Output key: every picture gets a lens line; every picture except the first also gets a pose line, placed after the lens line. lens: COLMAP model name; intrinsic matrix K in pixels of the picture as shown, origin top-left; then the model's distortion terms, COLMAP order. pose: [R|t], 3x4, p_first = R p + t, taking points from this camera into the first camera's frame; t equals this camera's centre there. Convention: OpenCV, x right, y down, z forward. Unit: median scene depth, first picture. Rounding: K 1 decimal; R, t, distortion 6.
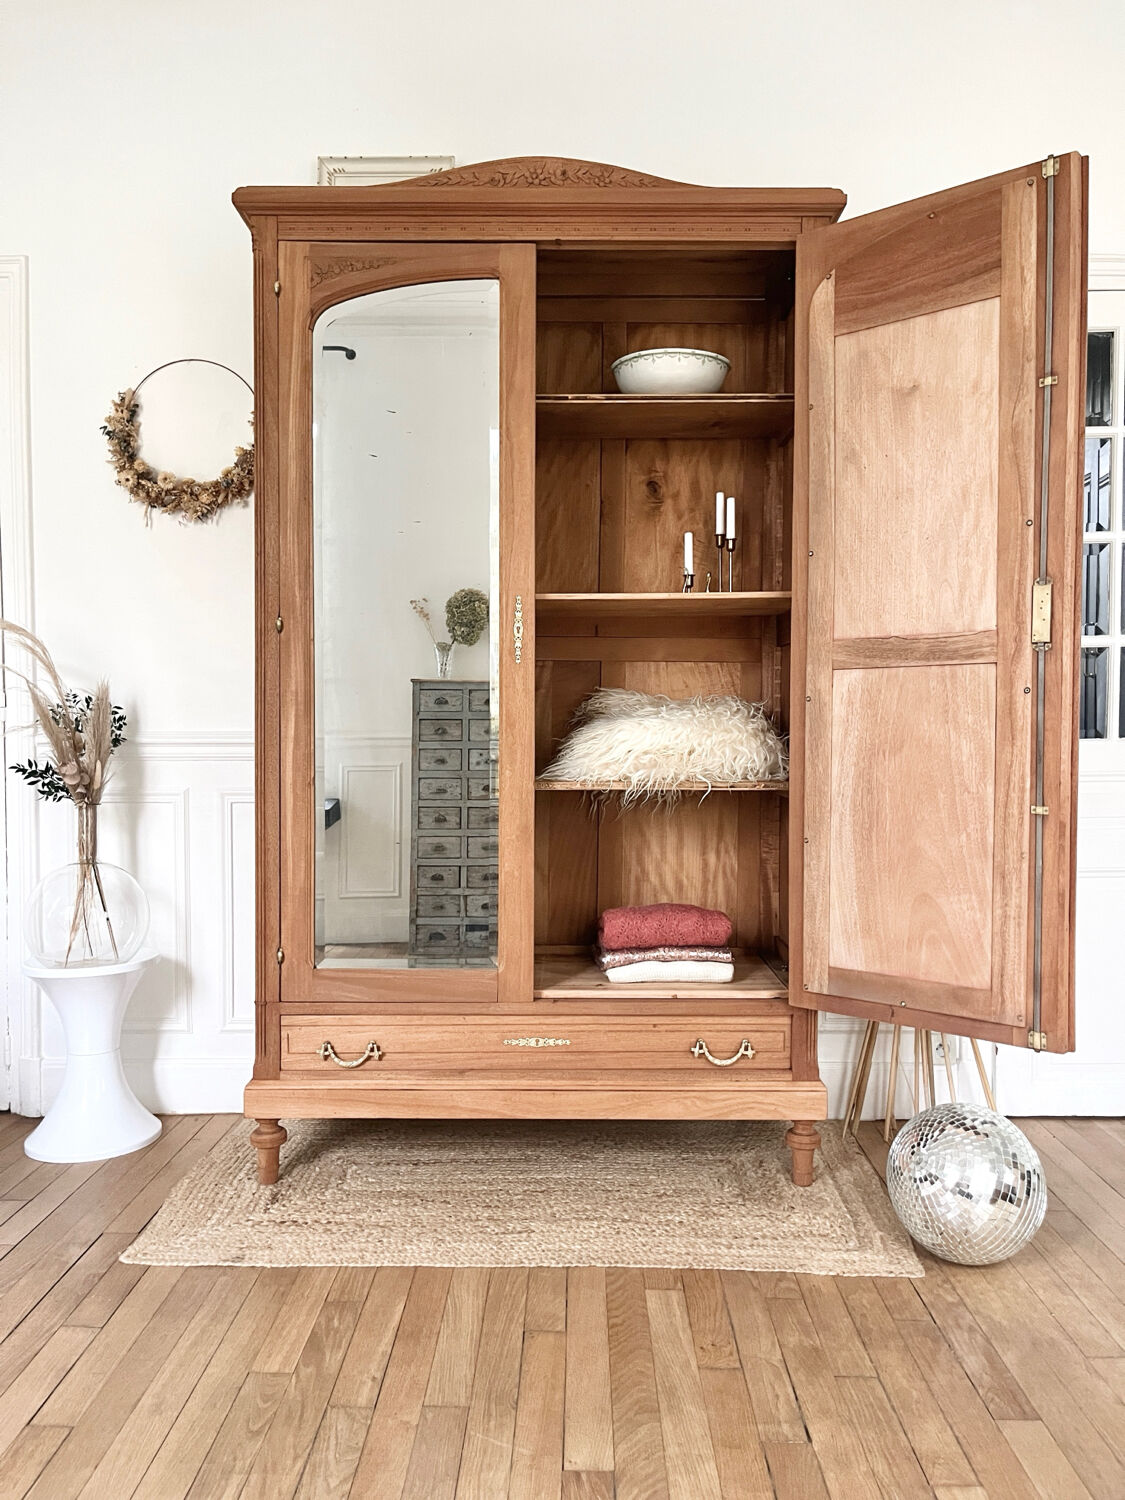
lens RADIAL K [[1126.1, 0, 566.6], [0, 1126.1, 757.6], [0, 0, 1]] dist [0.034825, -0.035077]
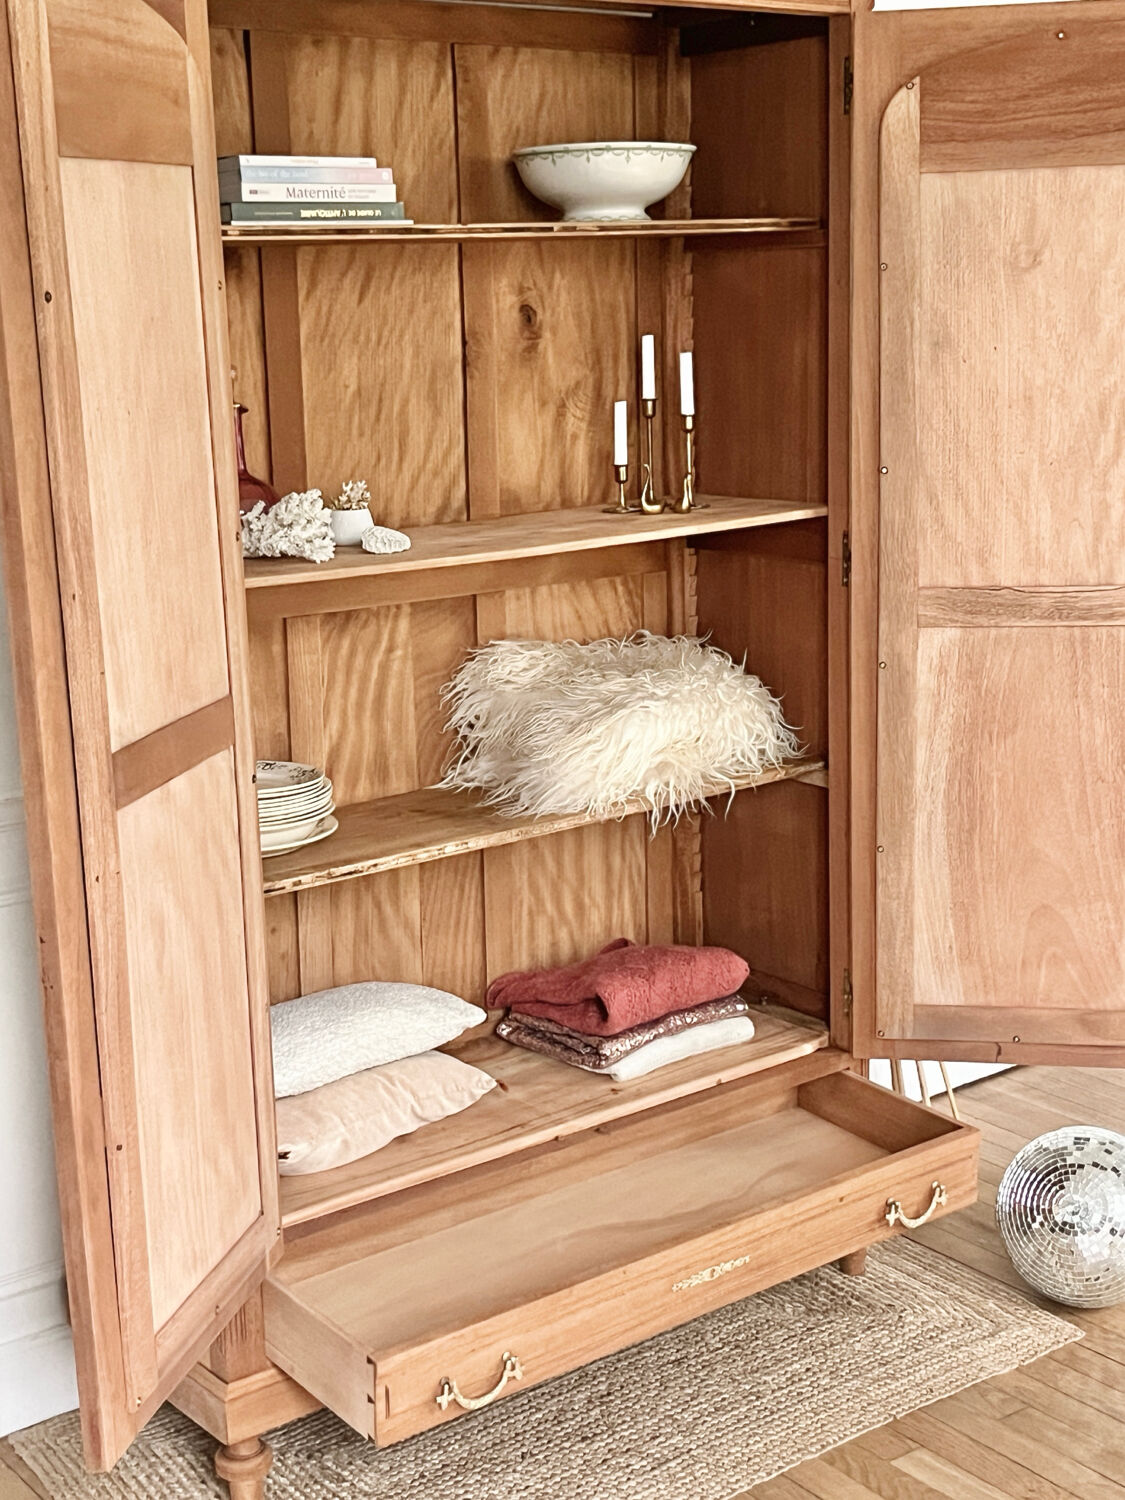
lens RADIAL K [[2128.3, 0, 553.2], [0, 2128.3, 746.8], [0, 0, 1]] dist [0.034726, 0.000000]
pose [[0.792000, -0.154329, 0.590693, -0.774659], [0.048771, 0.980424, 0.190761, -0.268934], [-0.608570, -0.122274, 0.784023, 0.022626]]
